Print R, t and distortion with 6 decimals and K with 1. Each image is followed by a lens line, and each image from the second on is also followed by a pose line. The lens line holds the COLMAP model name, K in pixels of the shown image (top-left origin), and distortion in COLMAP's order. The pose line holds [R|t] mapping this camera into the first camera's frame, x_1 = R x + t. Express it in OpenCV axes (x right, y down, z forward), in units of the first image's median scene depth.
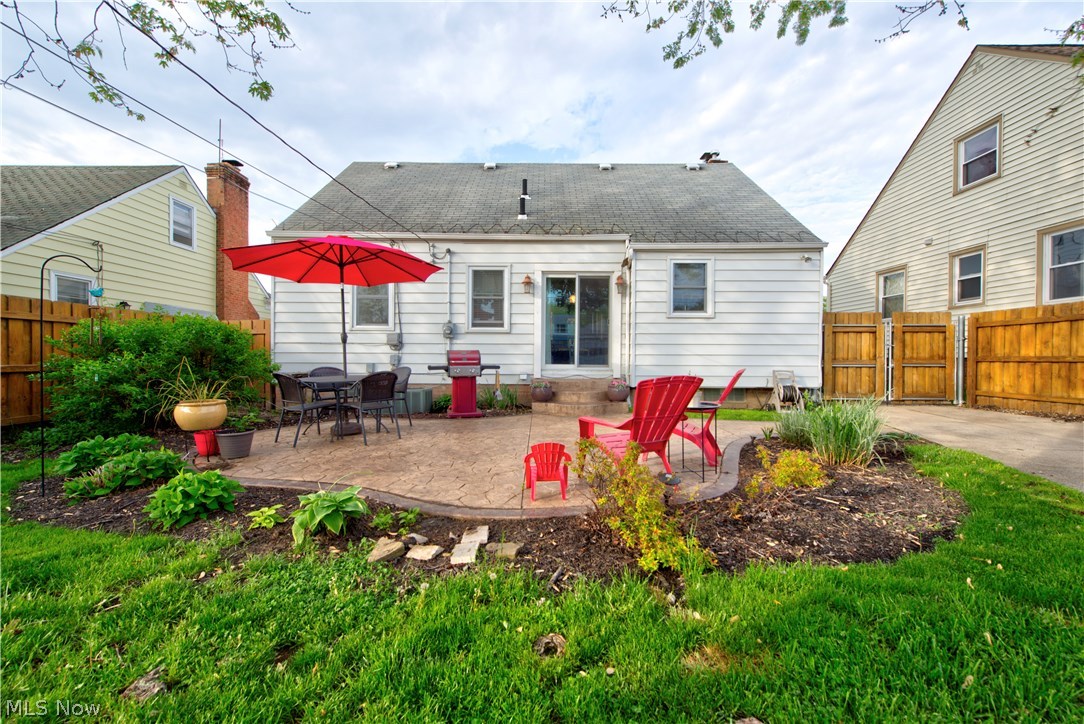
lens RADIAL K [[426.3, 0, 539.2], [0, 426.3, 364.2], [0, 0, 1]] dist [-0.009415, -0.000767]
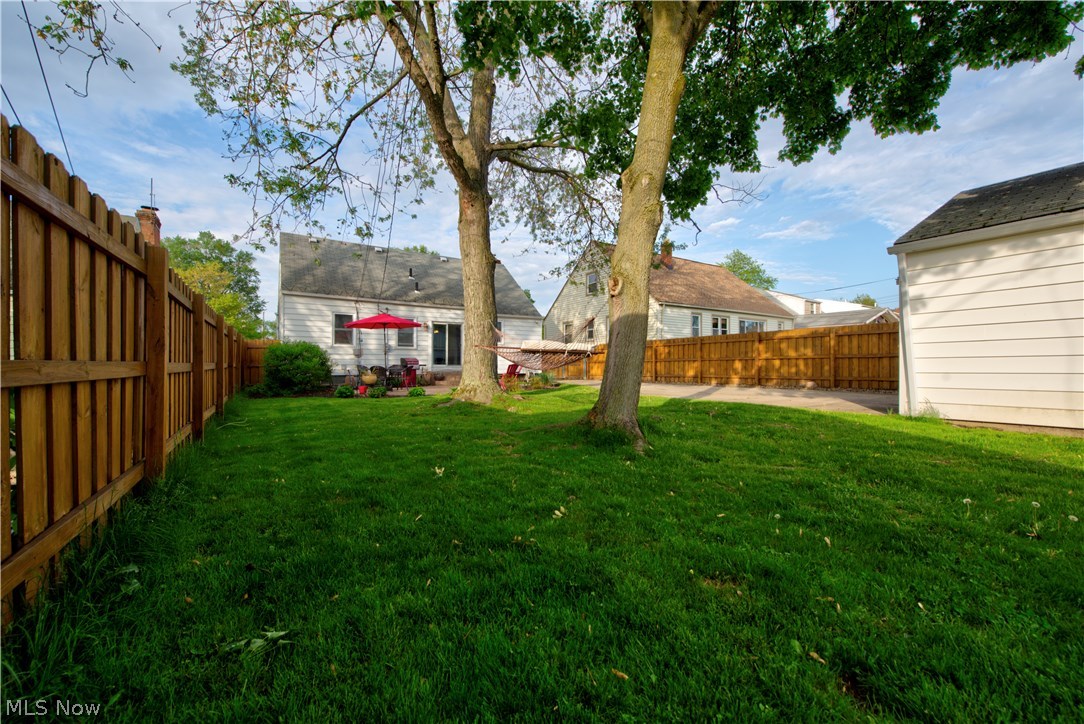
lens RADIAL K [[426.3, 0, 540.9], [0, 426.3, 364.7], [0, 0, 1]] dist [-0.009415, -0.000767]
pose [[0.823695, -0.002843, 0.567026, -0.742659], [0.015384, 0.999731, -0.017335, 0.044435], [-0.566825, 0.023002, 0.823517, -1.038116]]
